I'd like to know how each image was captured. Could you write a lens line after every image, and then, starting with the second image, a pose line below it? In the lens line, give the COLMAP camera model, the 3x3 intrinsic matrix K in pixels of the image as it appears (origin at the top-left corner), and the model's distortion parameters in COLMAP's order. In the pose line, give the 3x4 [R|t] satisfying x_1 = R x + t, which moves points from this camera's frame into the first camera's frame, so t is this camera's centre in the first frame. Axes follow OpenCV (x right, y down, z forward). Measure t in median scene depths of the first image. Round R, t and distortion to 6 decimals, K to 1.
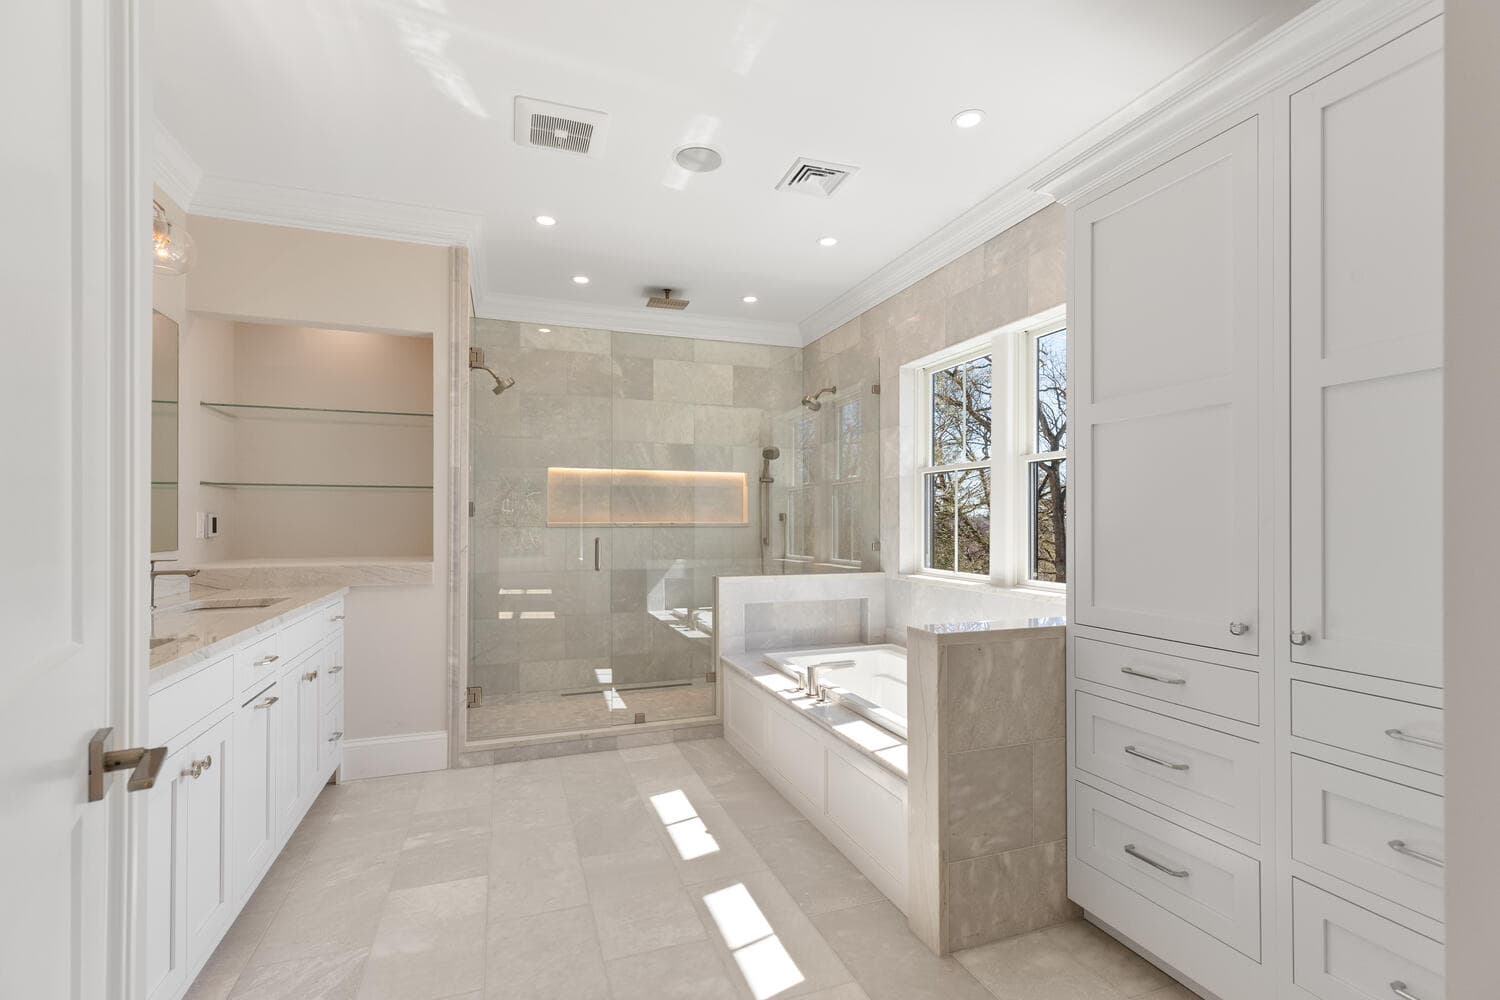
lens RADIAL K [[676.8, 0, 755.0], [0, 676.8, 510.7], [0, 0, 1]] dist [0.008362, -0.000416]
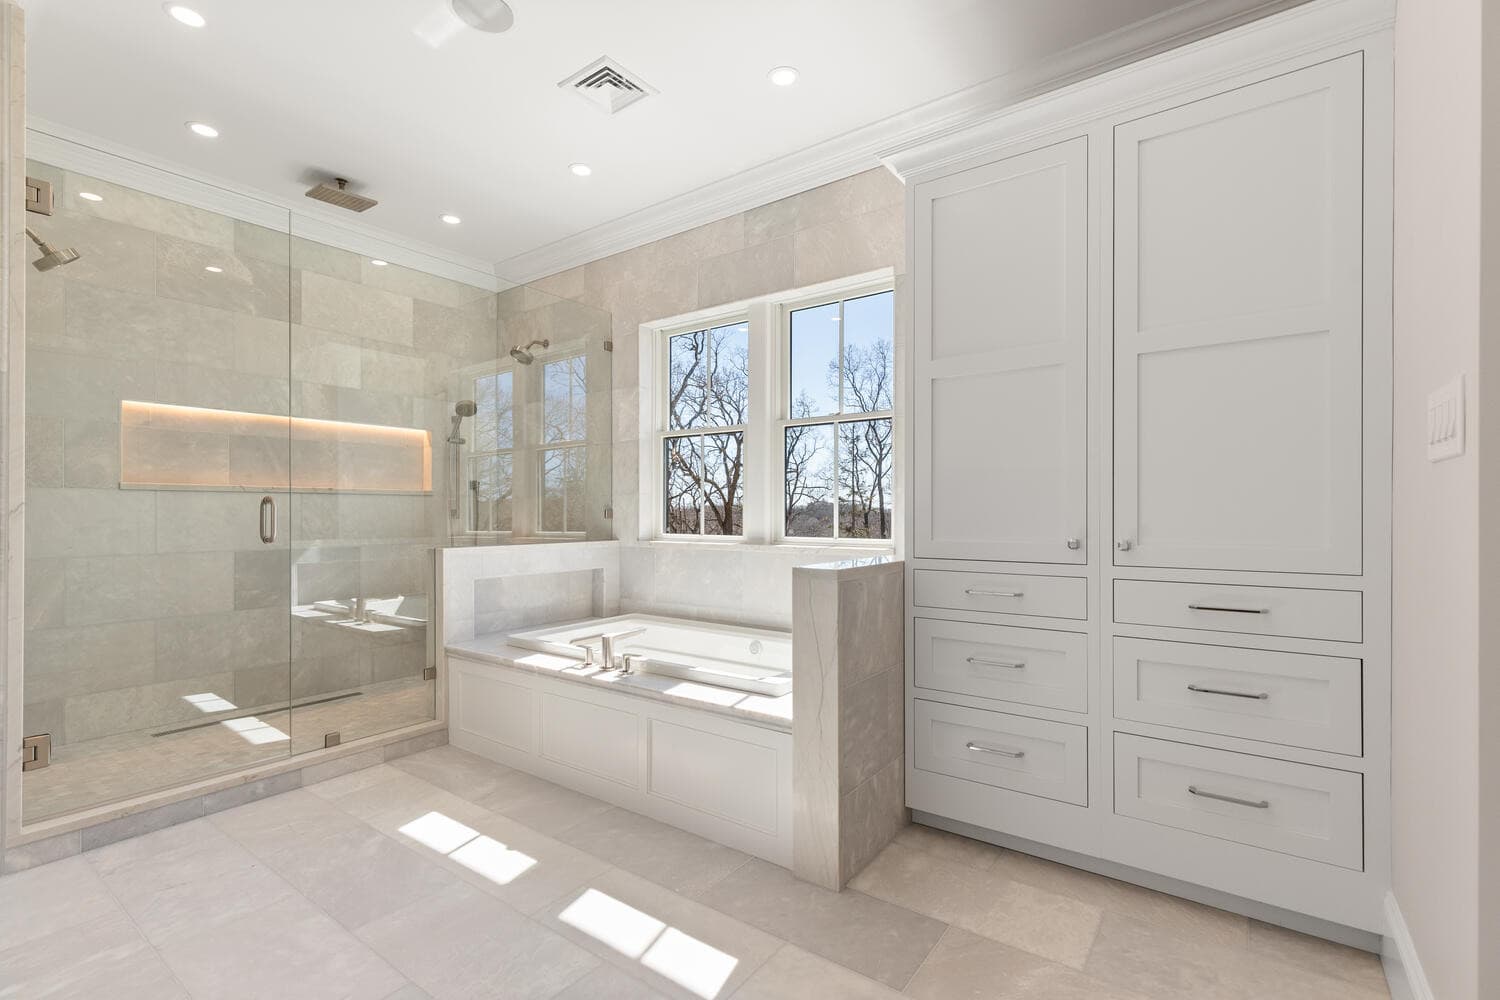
lens RADIAL K [[676.8, 0, 750.6], [0, 676.8, 505.4], [0, 0, 1]] dist [0.008362, -0.000416]
pose [[0.834766, 0.003696, 0.550593, -0.213020], [-0.006151, 0.999978, 0.002612, 0.046853], [-0.550571, -0.005567, 0.834770, 0.131400]]
